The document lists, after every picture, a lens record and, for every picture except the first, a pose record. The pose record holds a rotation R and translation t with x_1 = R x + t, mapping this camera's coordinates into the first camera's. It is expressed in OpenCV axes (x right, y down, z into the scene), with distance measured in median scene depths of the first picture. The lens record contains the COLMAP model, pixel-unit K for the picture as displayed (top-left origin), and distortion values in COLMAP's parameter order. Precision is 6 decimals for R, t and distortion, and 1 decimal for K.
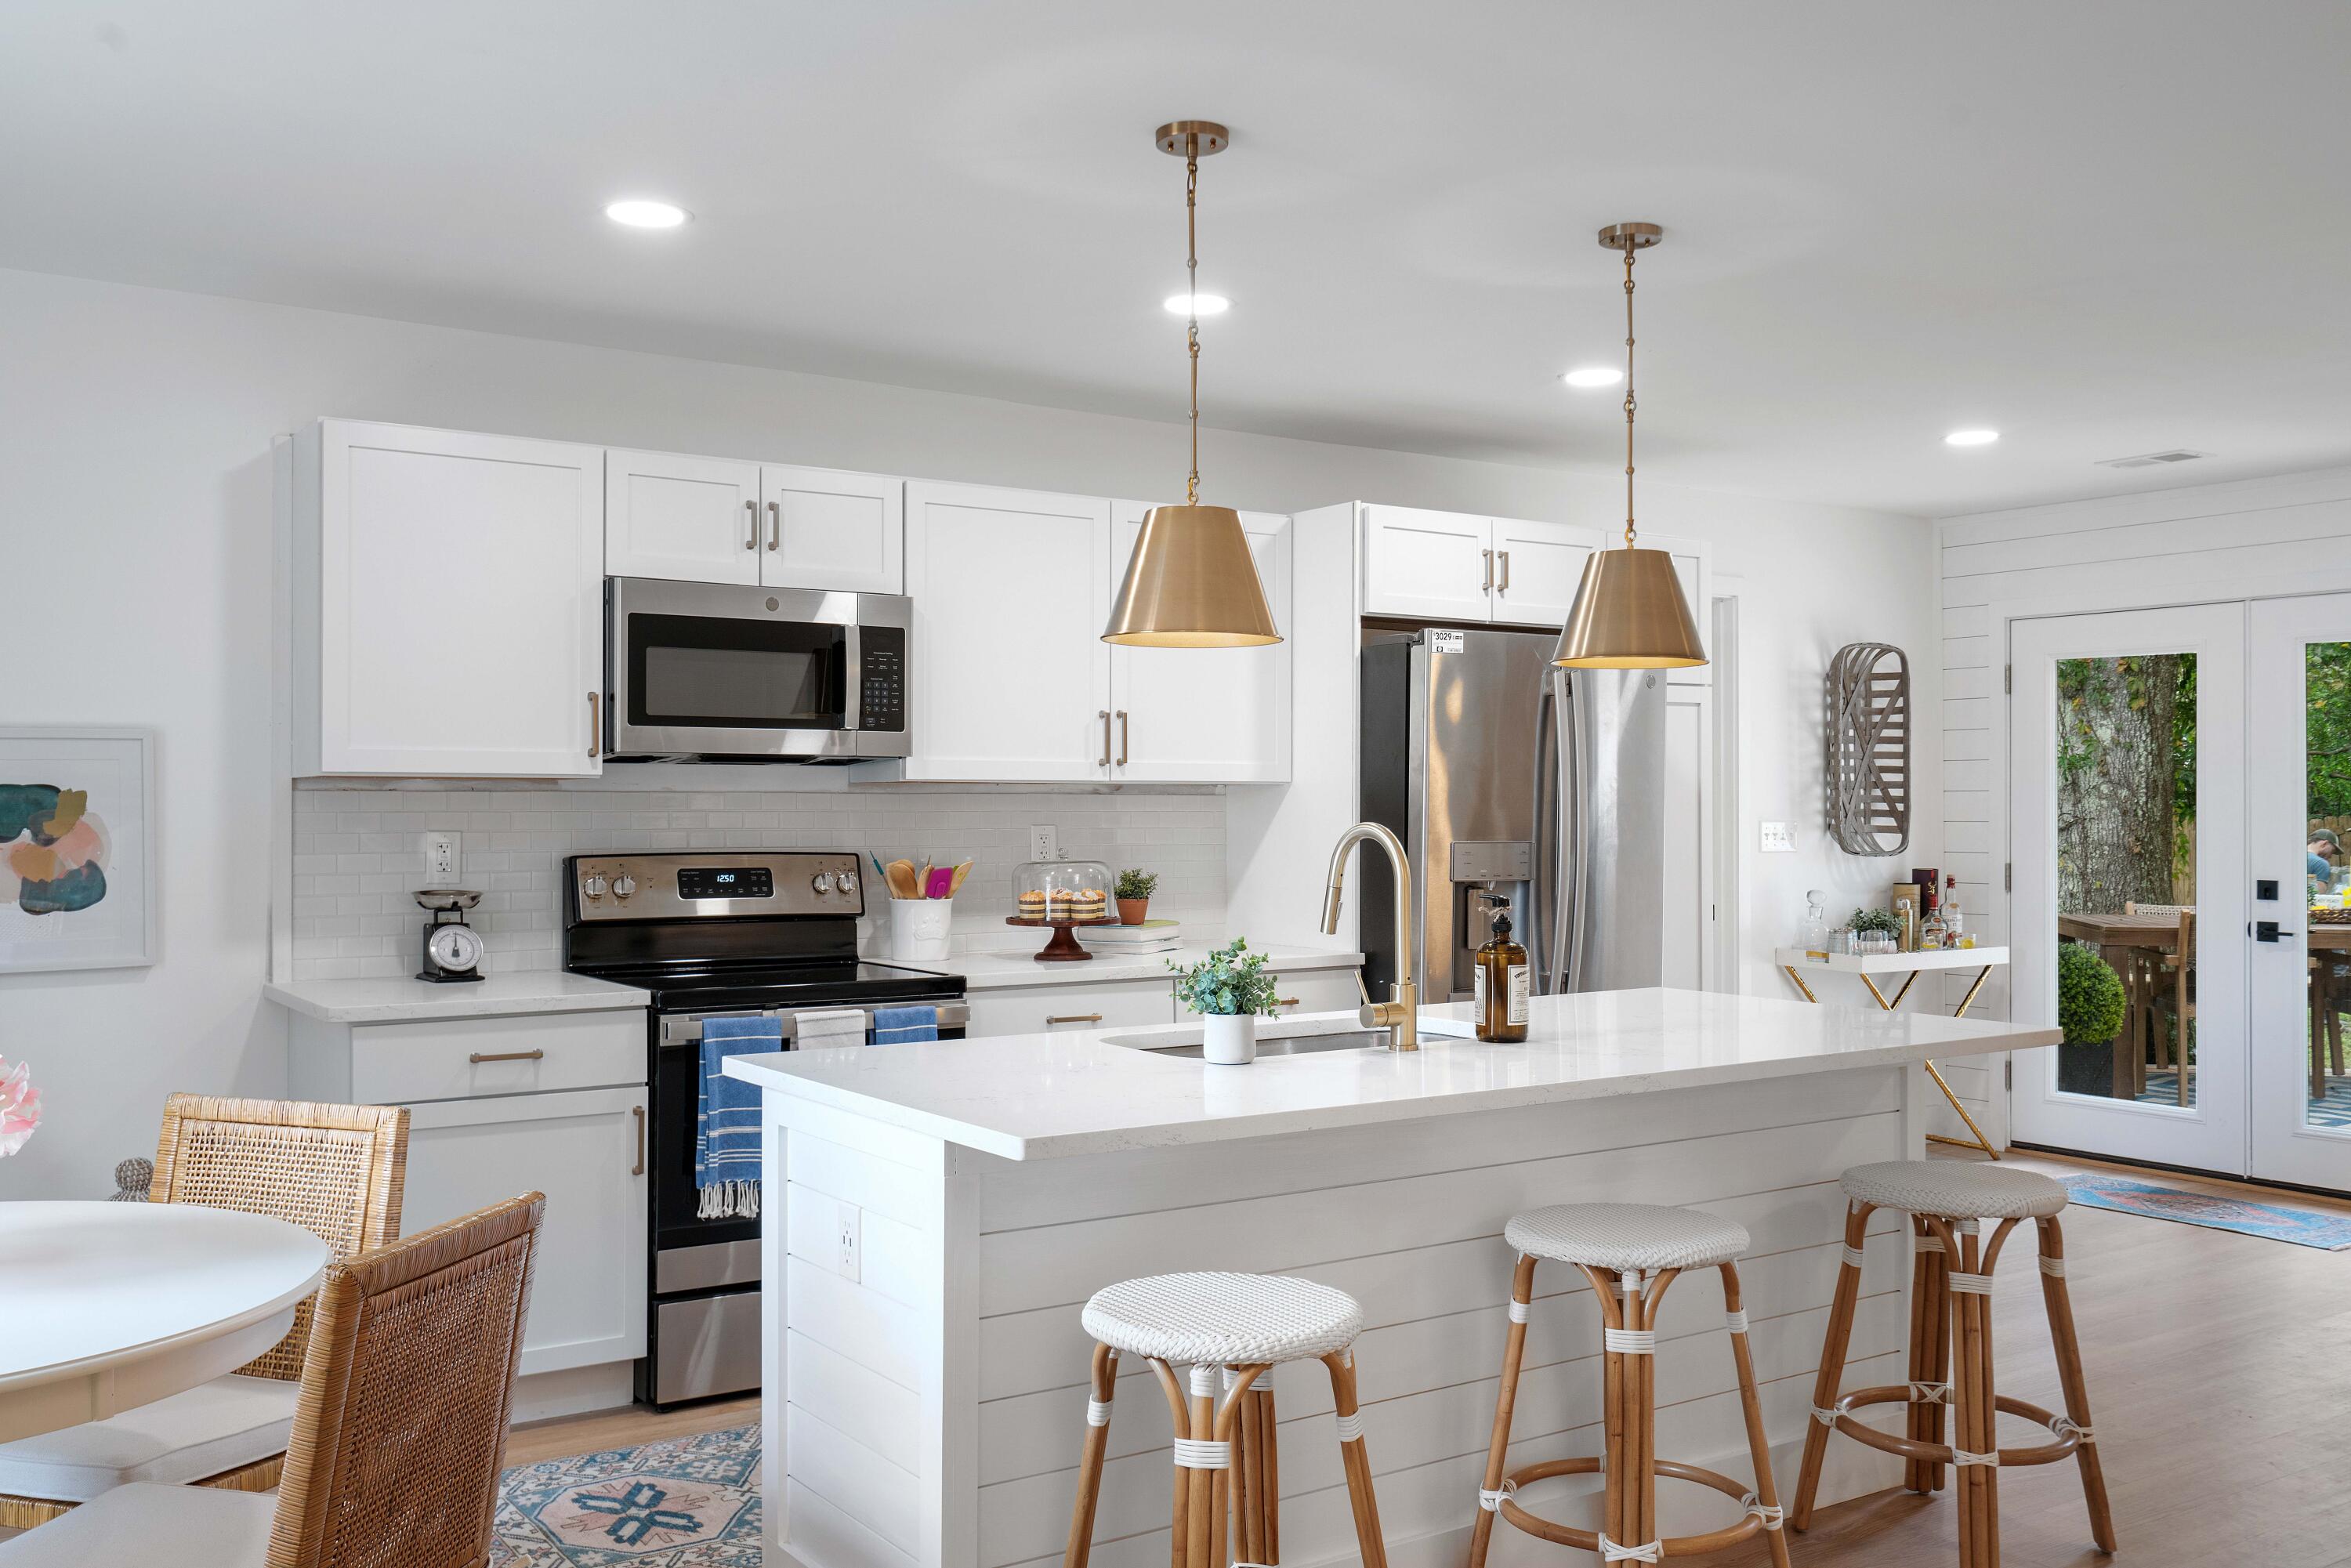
lens RADIAL K [[2034.8, 0, 1162.4], [0, 2034.8, 796.0], [0, 0, 1]] dist [0.015222, 0.002954]
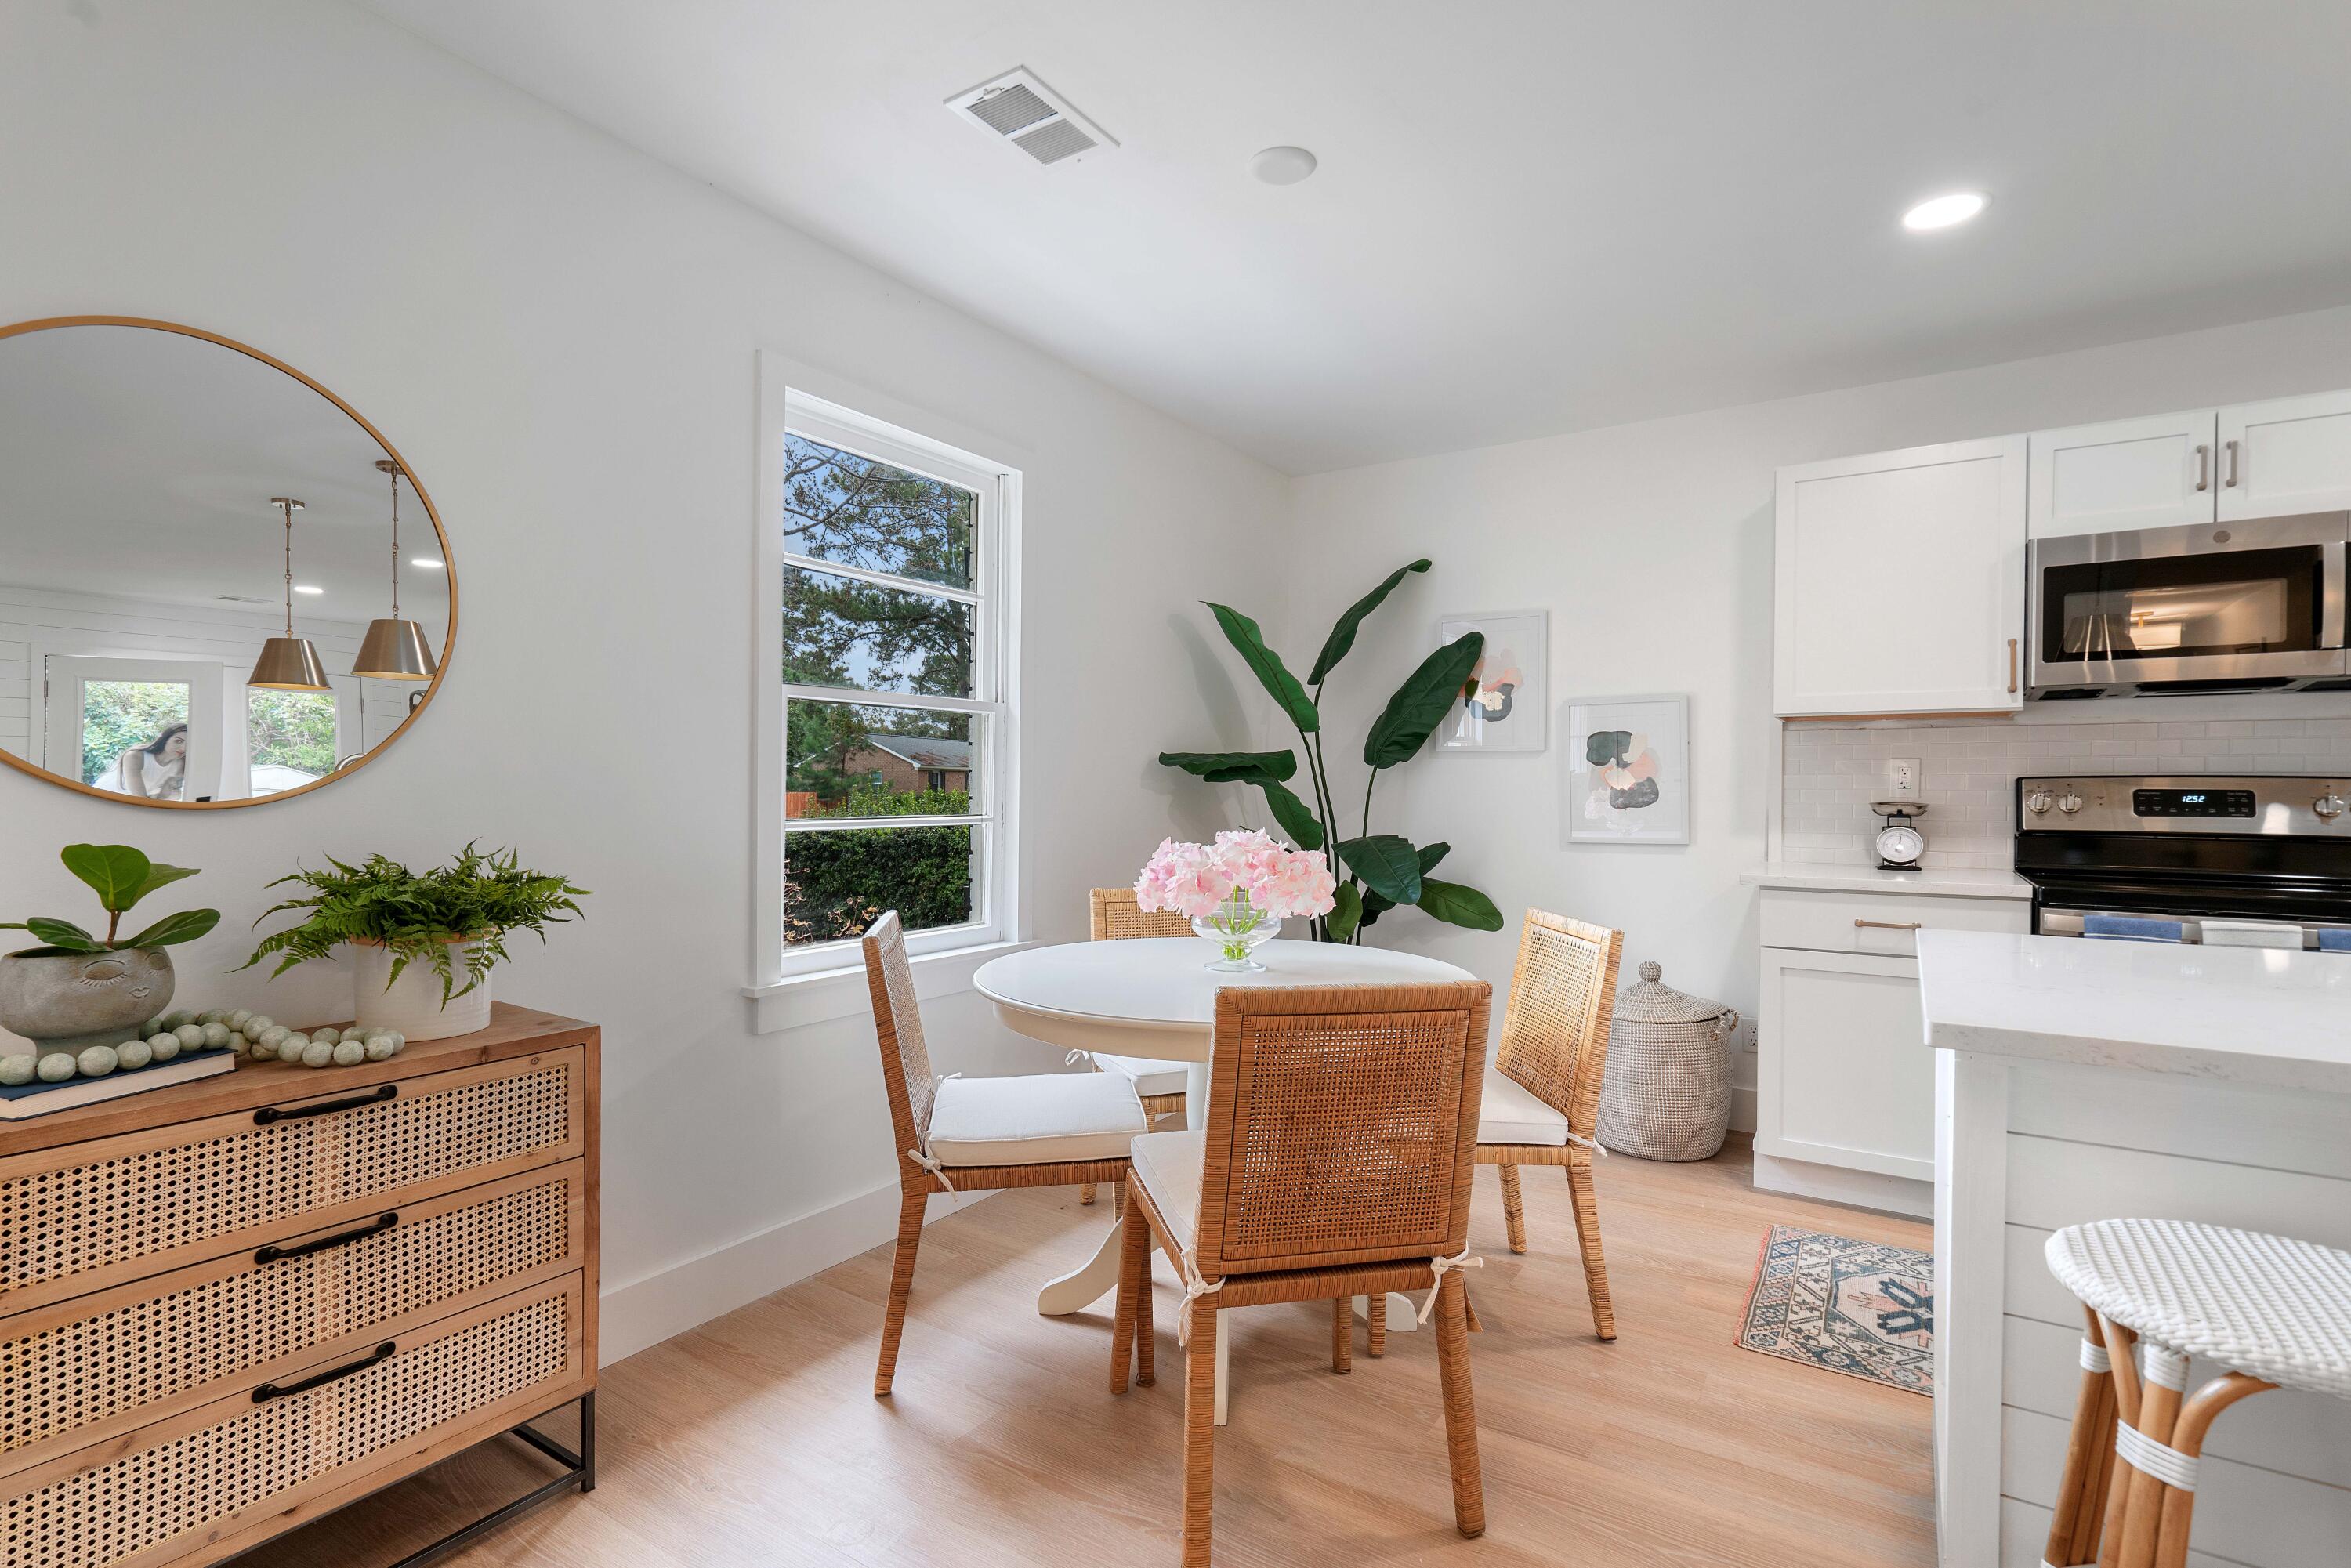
lens RADIAL K [[1115.8, 0, 1158.3], [0, 1115.8, 793.2], [0, 0, 1]] dist [-0.004769, 0.001885]
pose [[0.383287, 0.005759, -0.923611, 0.142409], [-0.001466, 0.999983, 0.005627, 0.039199], [0.923628, -0.000803, 0.383289, 0.290542]]
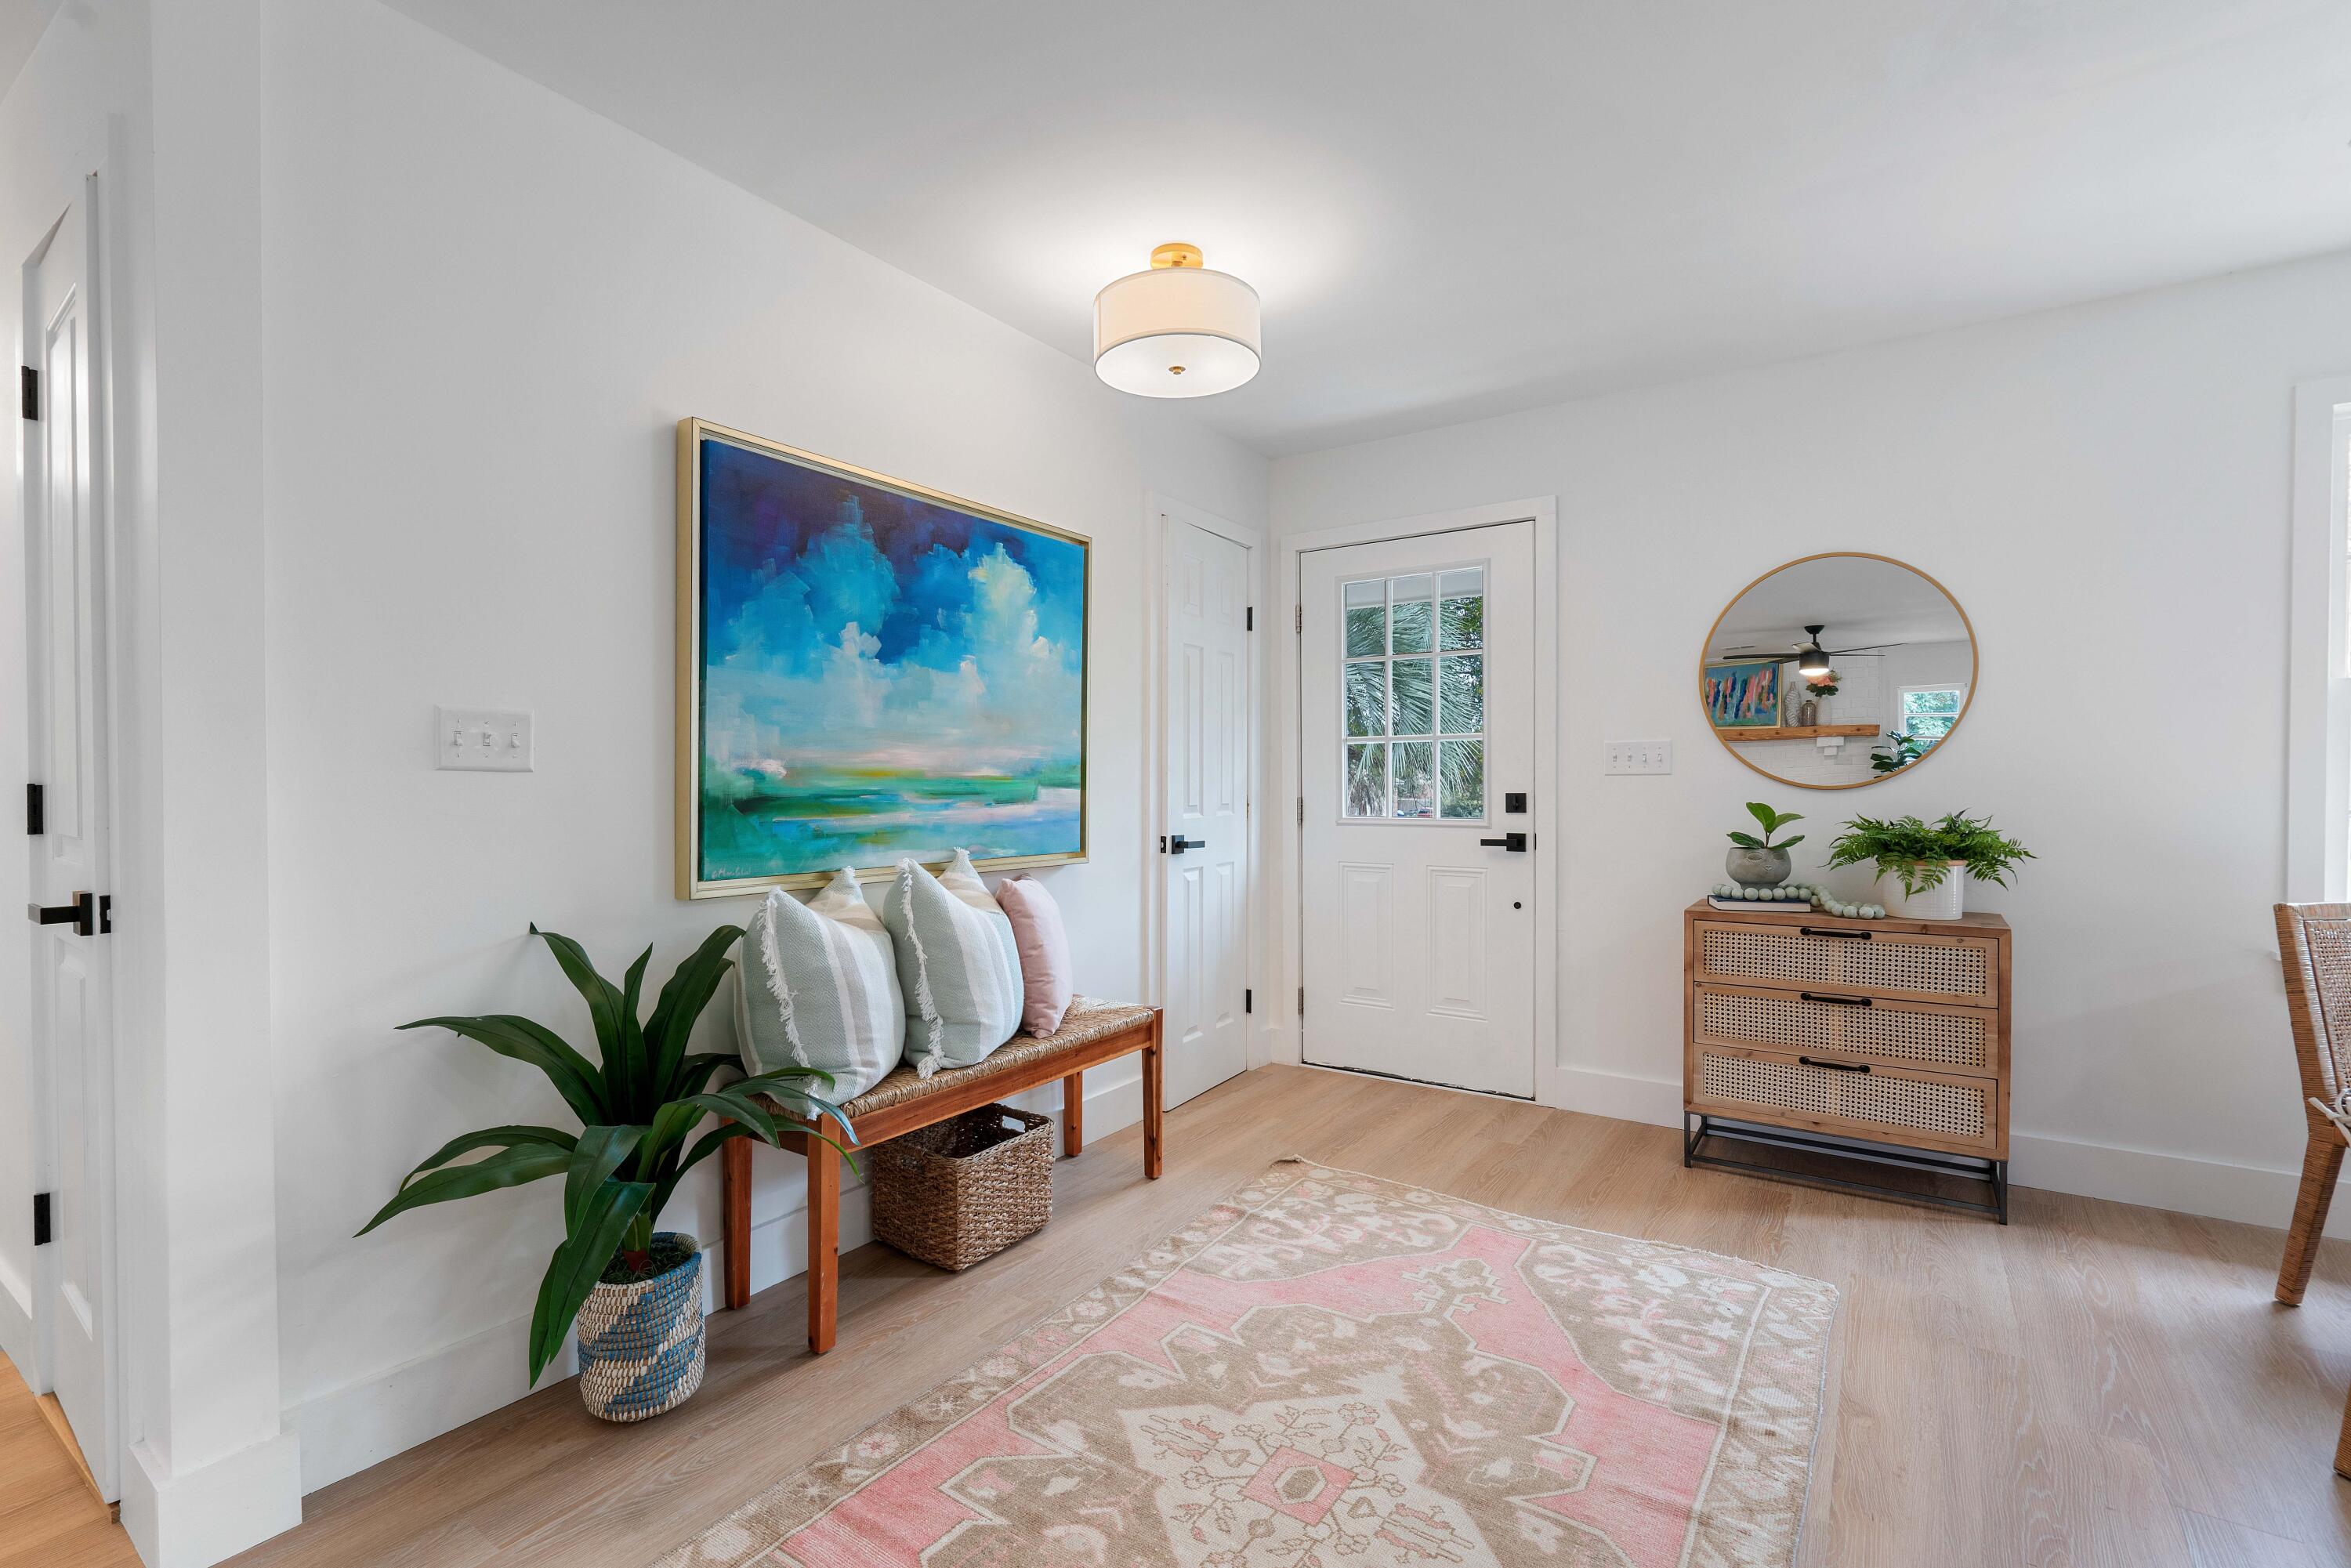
lens RADIAL K [[1070.0, 0, 1166.0], [0, 1070.0, 796.7], [0, 0, 1]] dist [-0.002220, 0.002171]
pose [[-0.929603, 0.007666, -0.368483, 0.359995], [0.003145, 0.999912, 0.012868, 0.041686], [0.368549, 0.010803, -0.929546, 0.646099]]
